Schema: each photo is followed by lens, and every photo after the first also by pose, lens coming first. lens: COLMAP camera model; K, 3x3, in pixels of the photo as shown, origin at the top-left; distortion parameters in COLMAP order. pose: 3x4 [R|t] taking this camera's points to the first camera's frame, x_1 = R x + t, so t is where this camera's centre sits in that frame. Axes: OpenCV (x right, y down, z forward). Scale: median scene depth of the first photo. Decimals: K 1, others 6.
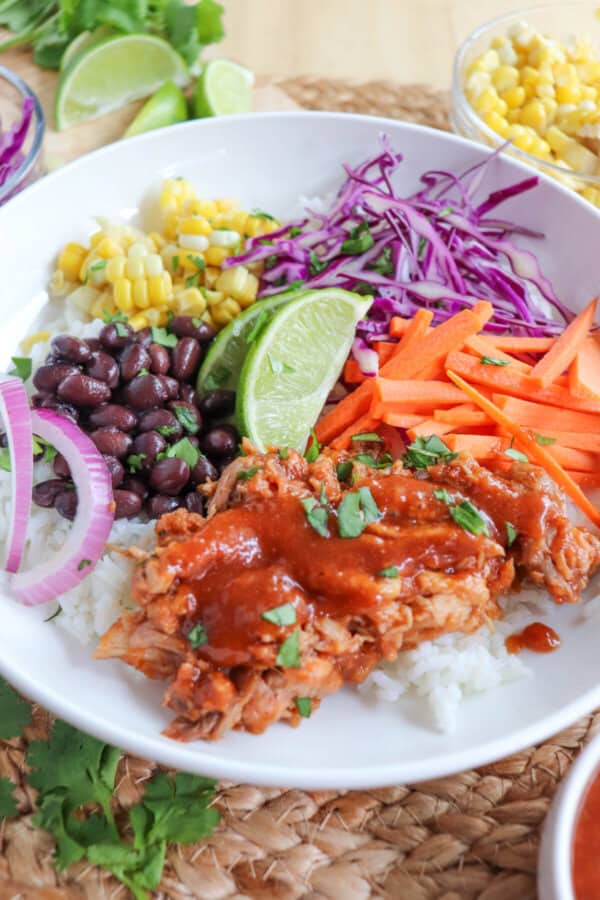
lens RADIAL K [[944.2, 0, 300.0], [0, 944.2, 450.0], [0, 0, 1]] dist [-0.092969, 0.028775]
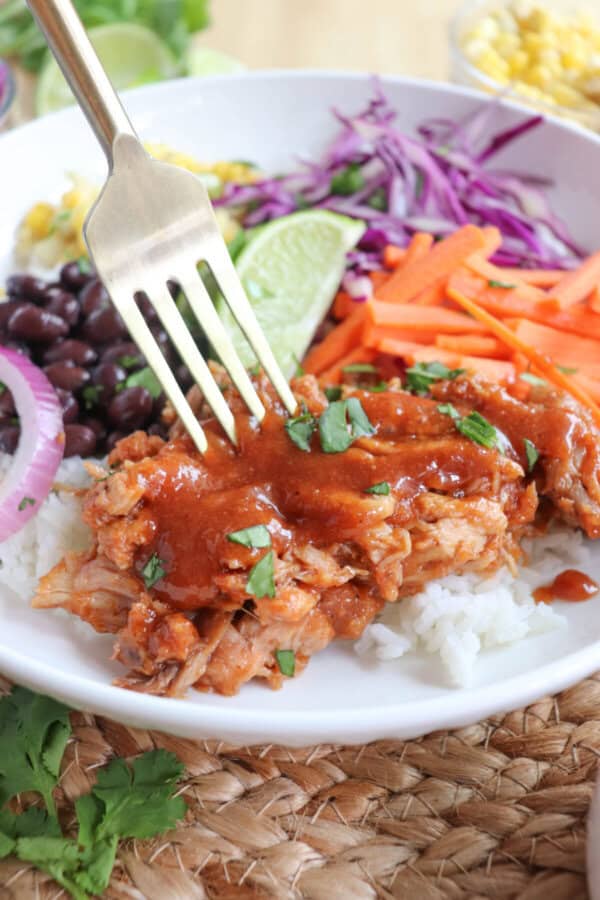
lens RADIAL K [[944.2, 0, 300.0], [0, 944.2, 450.0], [0, 0, 1]] dist [-0.092969, 0.028775]
pose [[0.999218, -0.027069, -0.028807, 0.043272], [0.023487, 0.992719, -0.118141, 0.181503], [0.031796, 0.117372, 0.992579, 0.163252]]
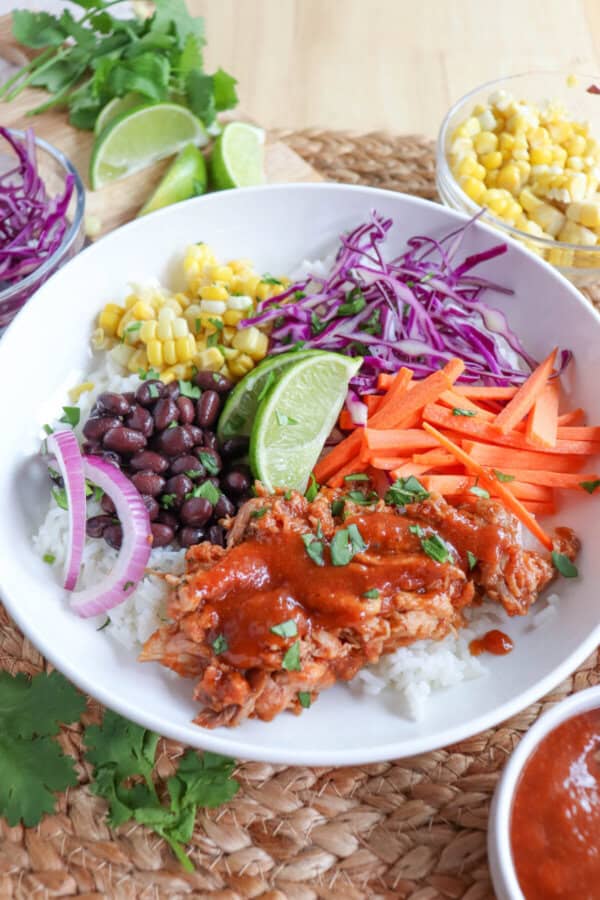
lens RADIAL K [[938.0, 0, 300.0], [0, 938.0, 450.0], [0, 0, 1]] dist [-0.090533, 0.022896]
pose [[0.999769, -0.005295, -0.020830, 0.025028], [0.006000, 0.999407, 0.033918, -0.100115], [0.020638, -0.034035, 0.999208, -0.231493]]
